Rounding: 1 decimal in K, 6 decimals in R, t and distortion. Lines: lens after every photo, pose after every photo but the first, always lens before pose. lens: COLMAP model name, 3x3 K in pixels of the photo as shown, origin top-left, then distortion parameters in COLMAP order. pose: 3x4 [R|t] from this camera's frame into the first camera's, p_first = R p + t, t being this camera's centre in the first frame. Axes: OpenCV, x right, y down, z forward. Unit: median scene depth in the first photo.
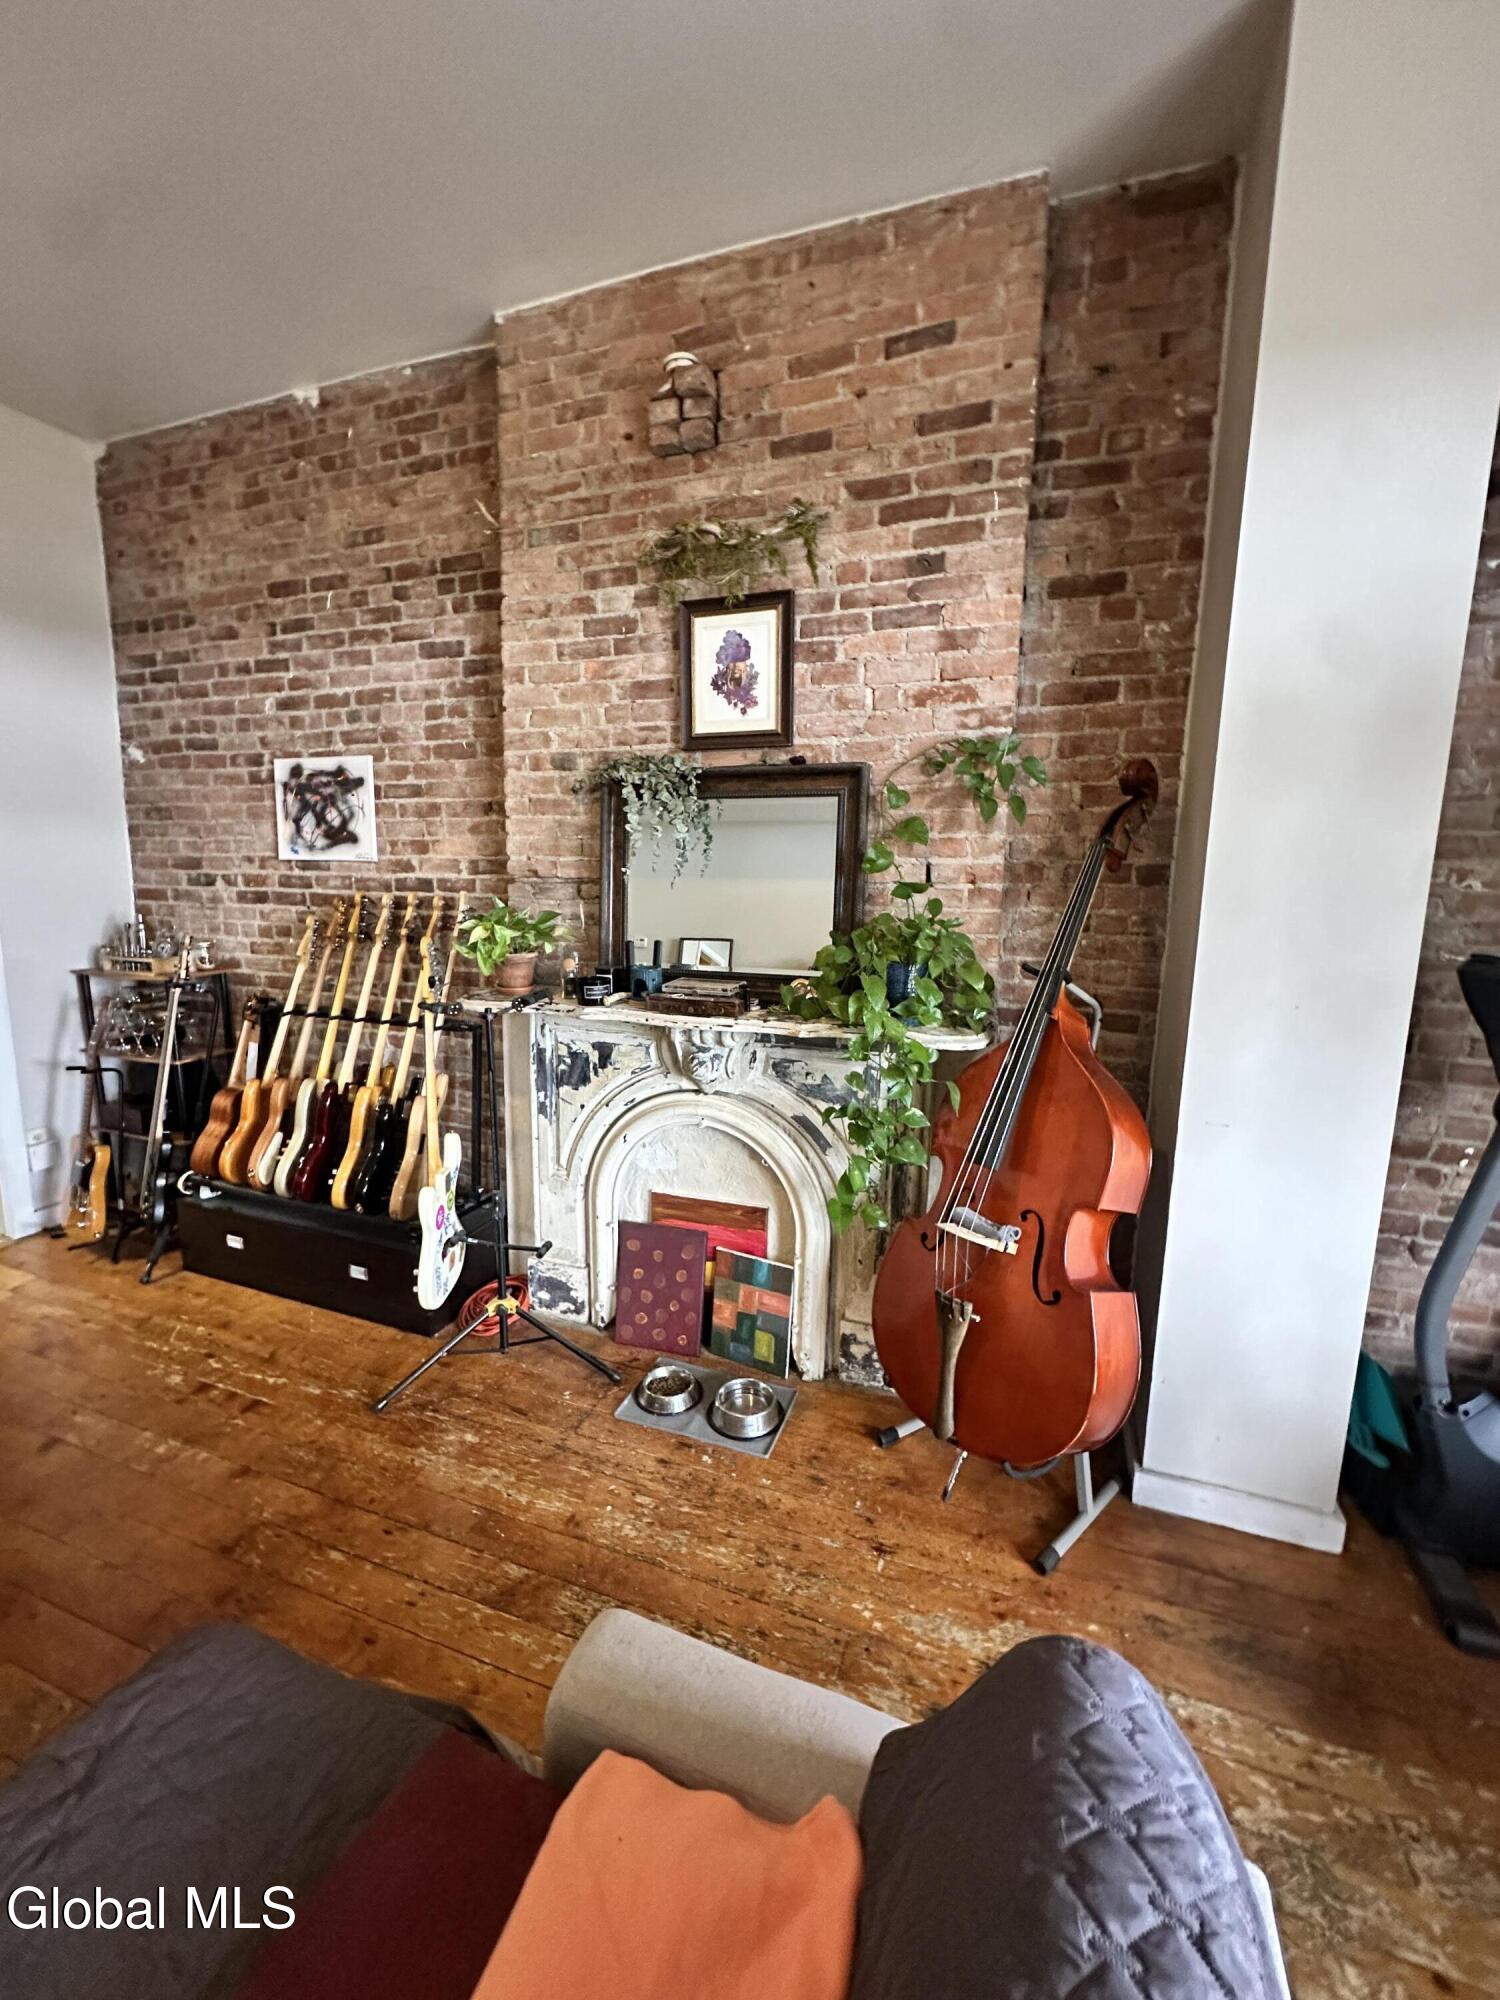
lens RADIAL K [[795.5, 0, 750.0], [0, 795.5, 1000.0], [0, 0, 1]] dist [-0.004157, 0.000160]
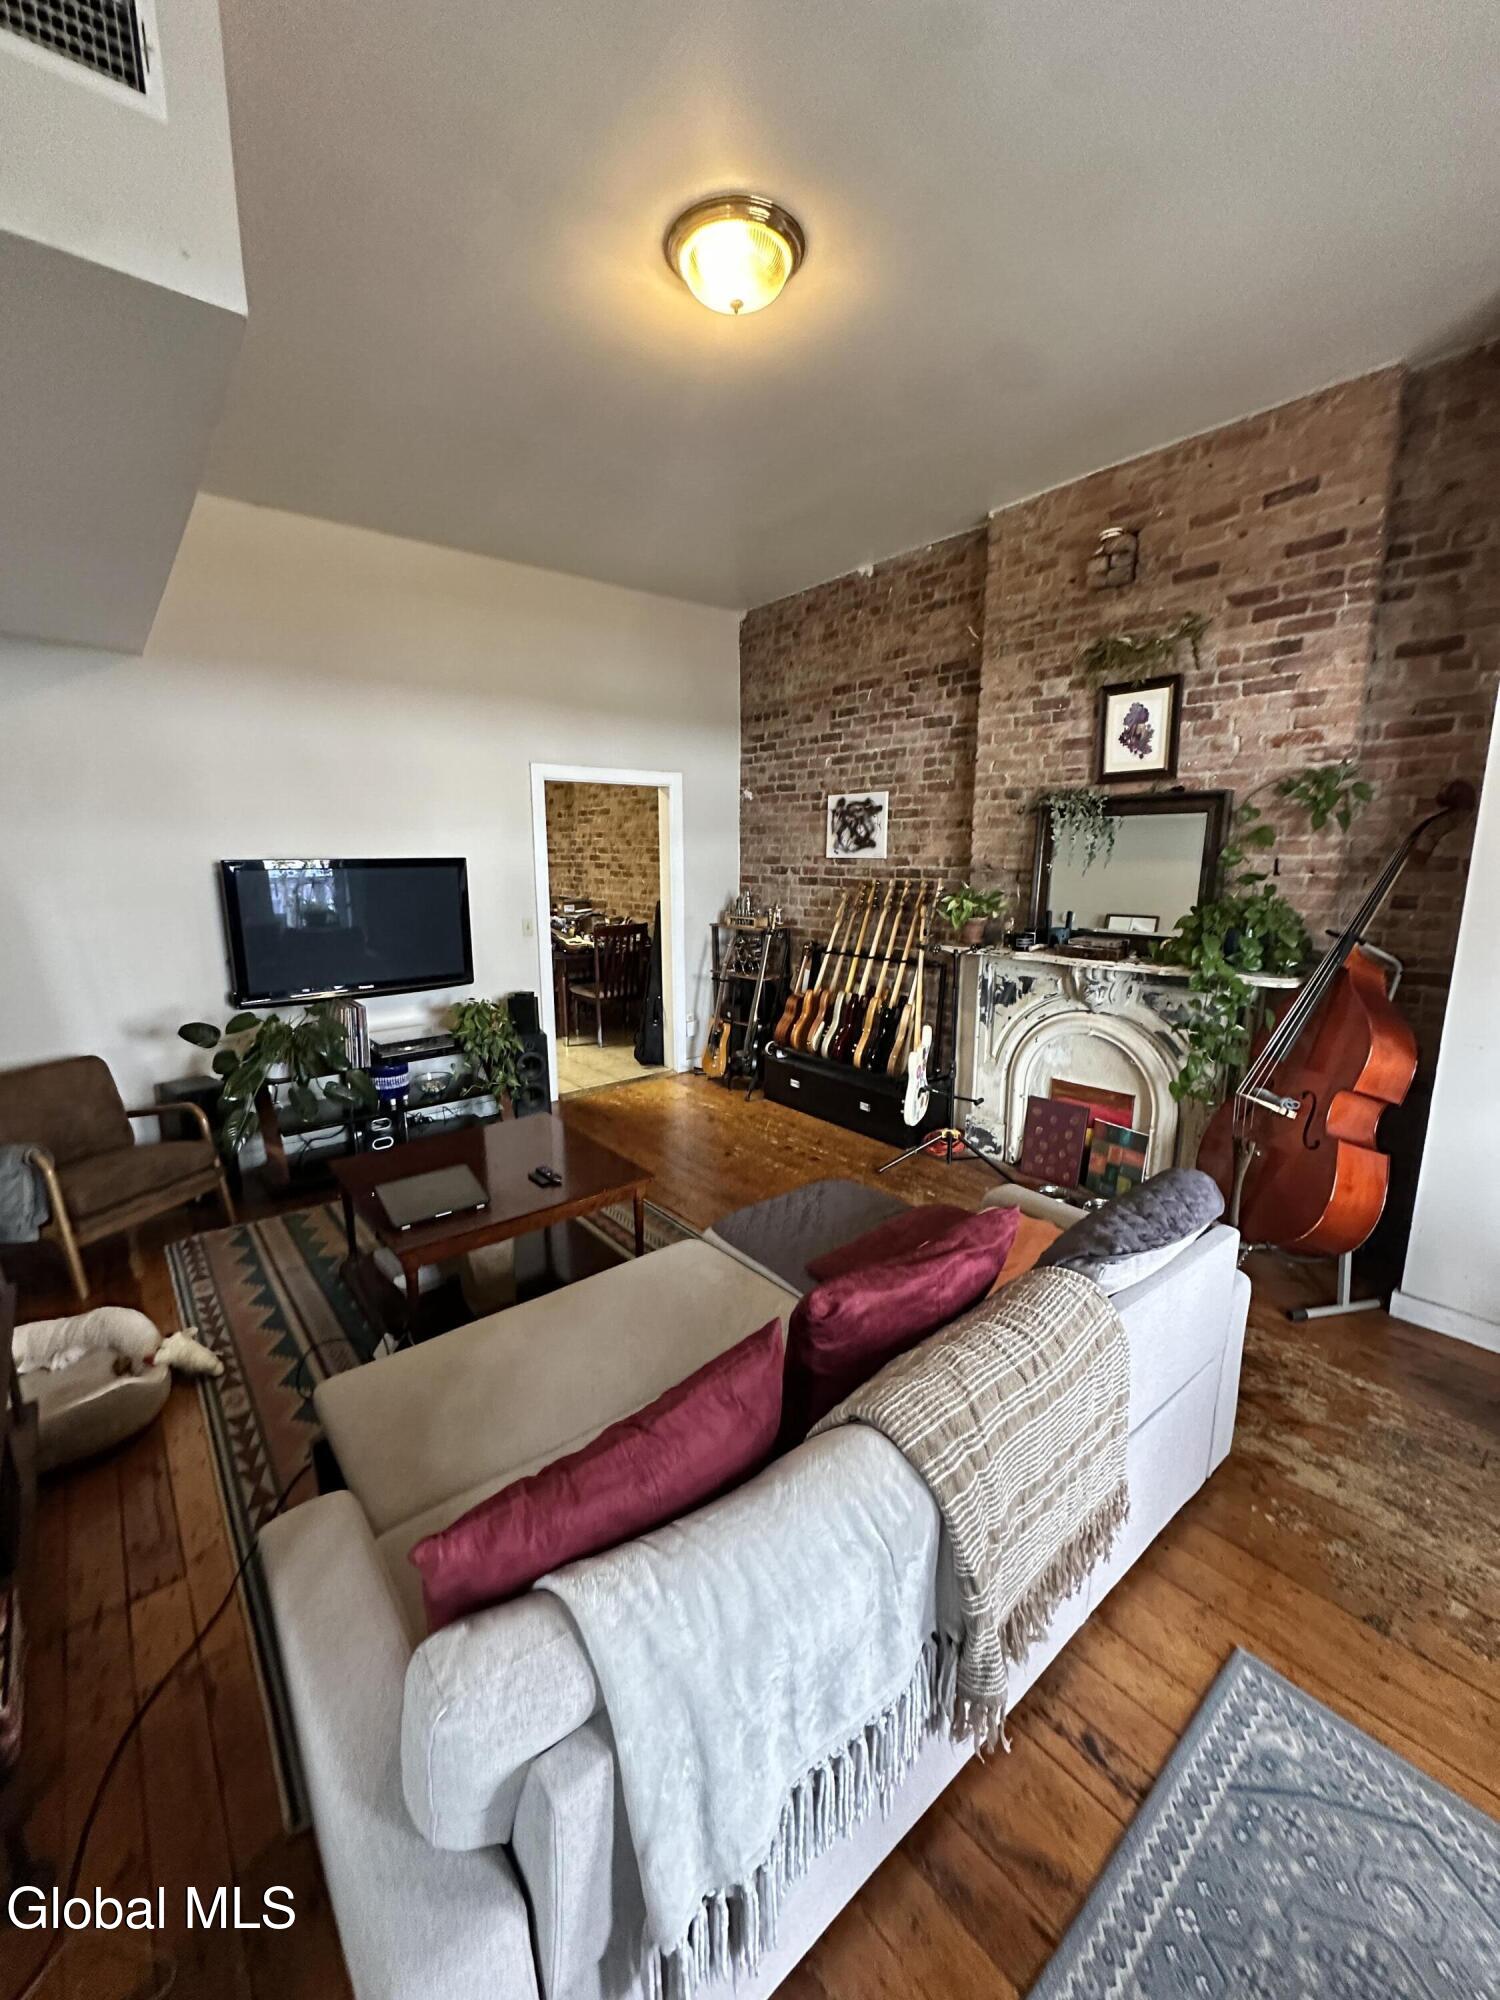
lens RADIAL K [[795.5, 0, 750.0], [0, 795.5, 1000.0], [0, 0, 1]] dist [-0.004157, 0.000160]
pose [[0.863722, 0.073351, -0.498602, 0.126574], [-0.059202, 0.997269, 0.044156, 0.063131], [0.500479, -0.008621, 0.865706, -0.613907]]
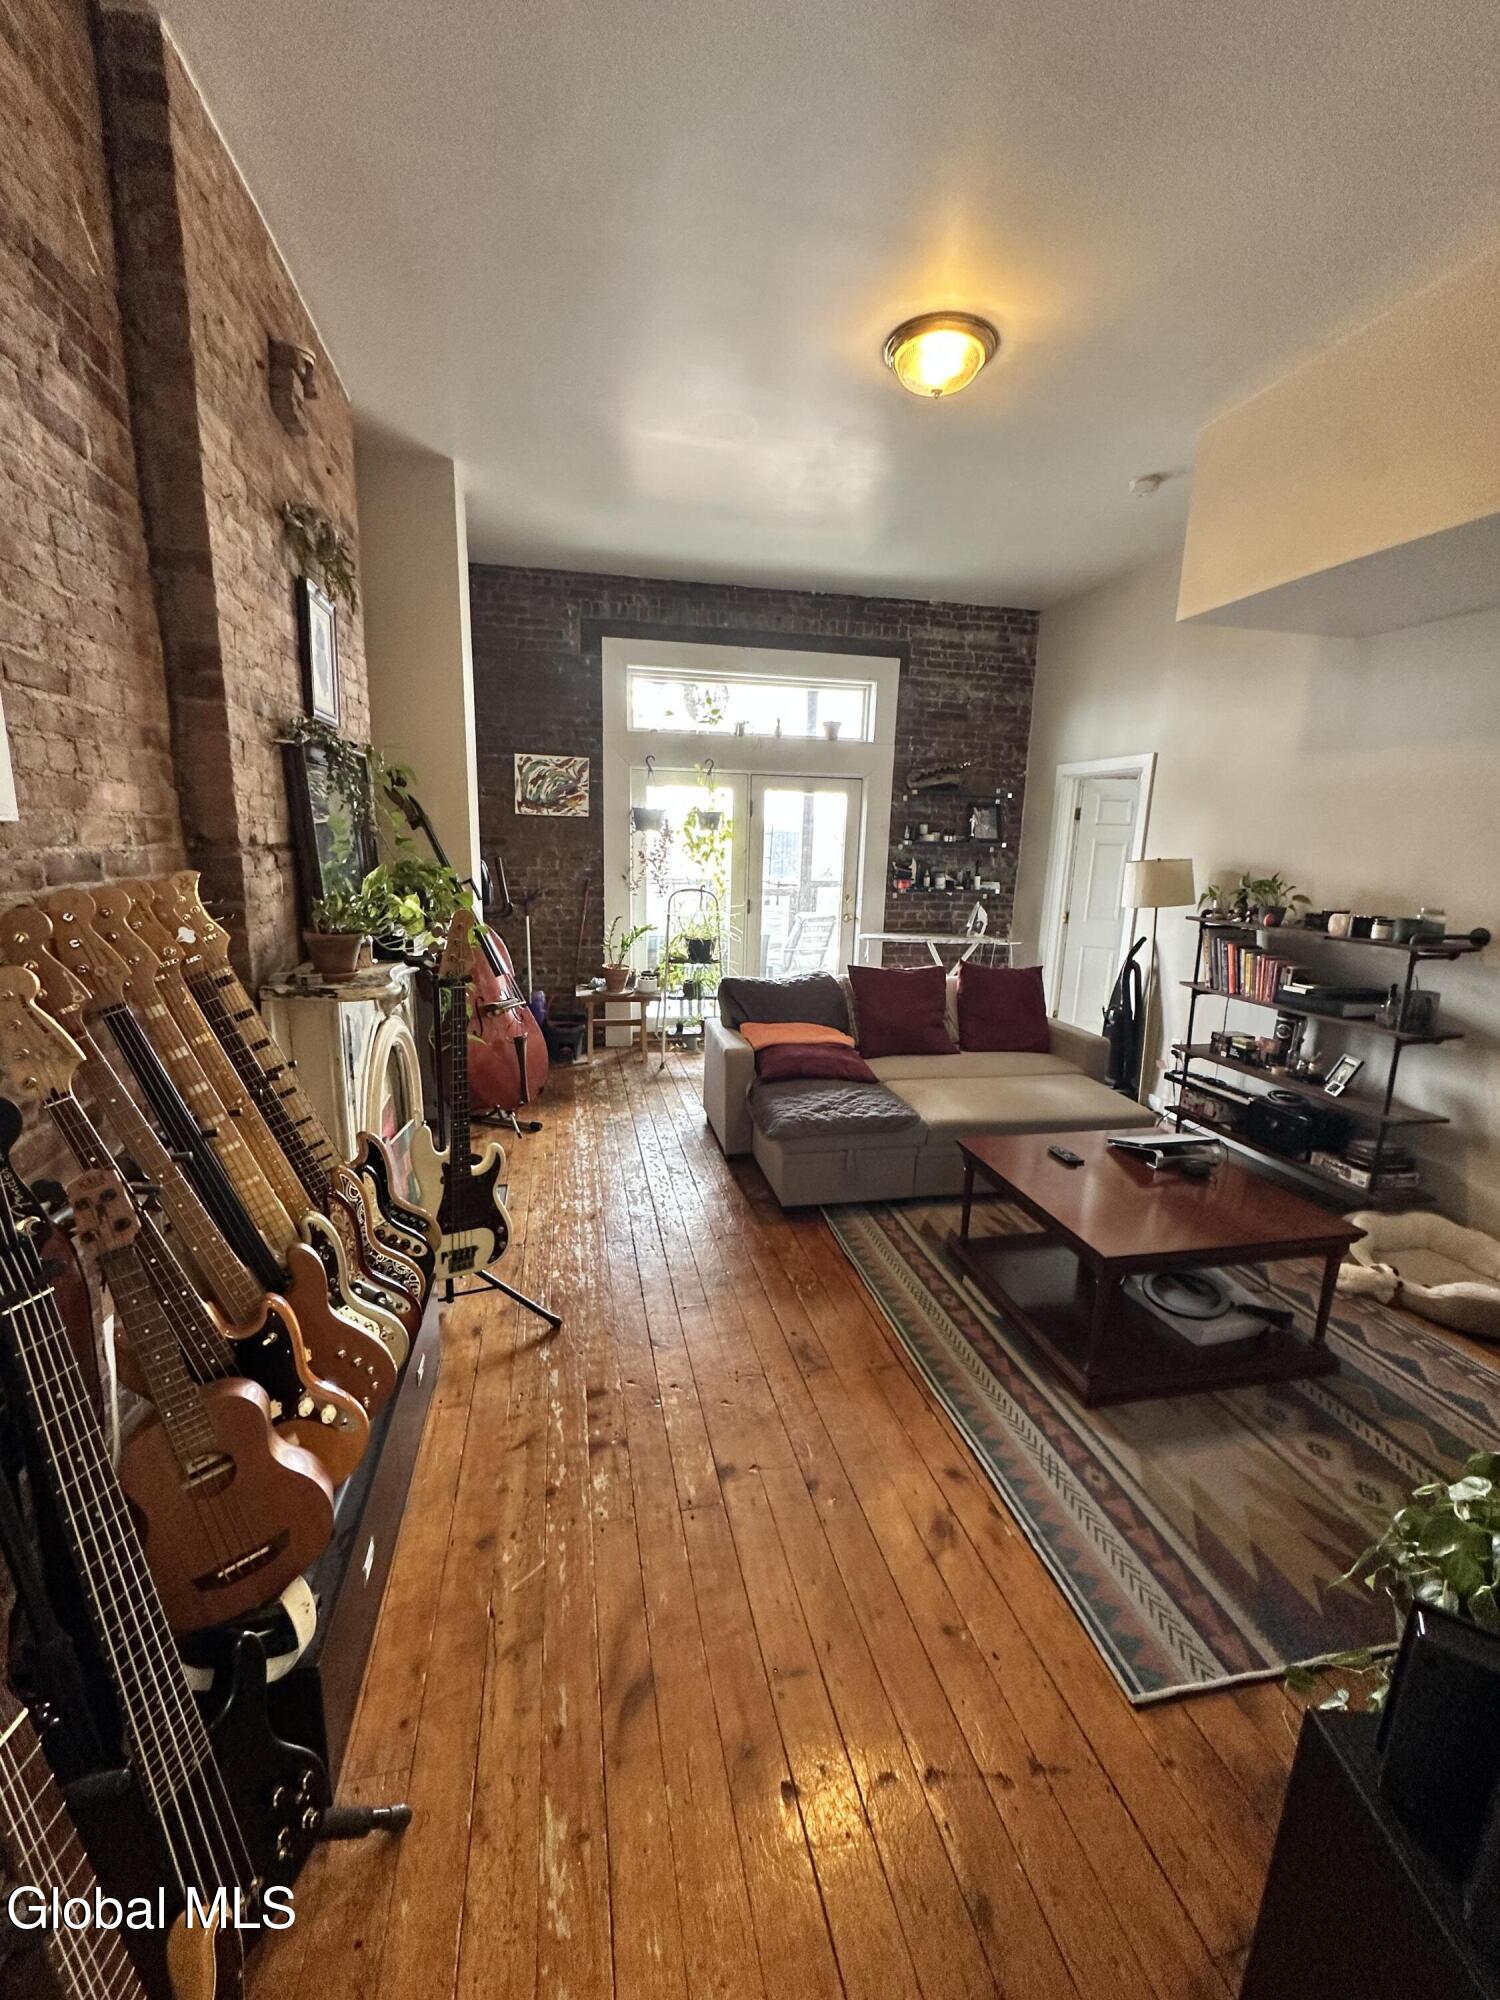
lens RADIAL K [[795.5, 0, 750.0], [0, 795.5, 1000.0], [0, 0, 1]] dist [-0.004157, 0.000160]
pose [[-0.538208, -0.200897, 0.818518, -1.313534], [0.097731, 0.949748, 0.297368, -0.211673], [-0.837126, 0.240041, -0.491528, 1.097202]]
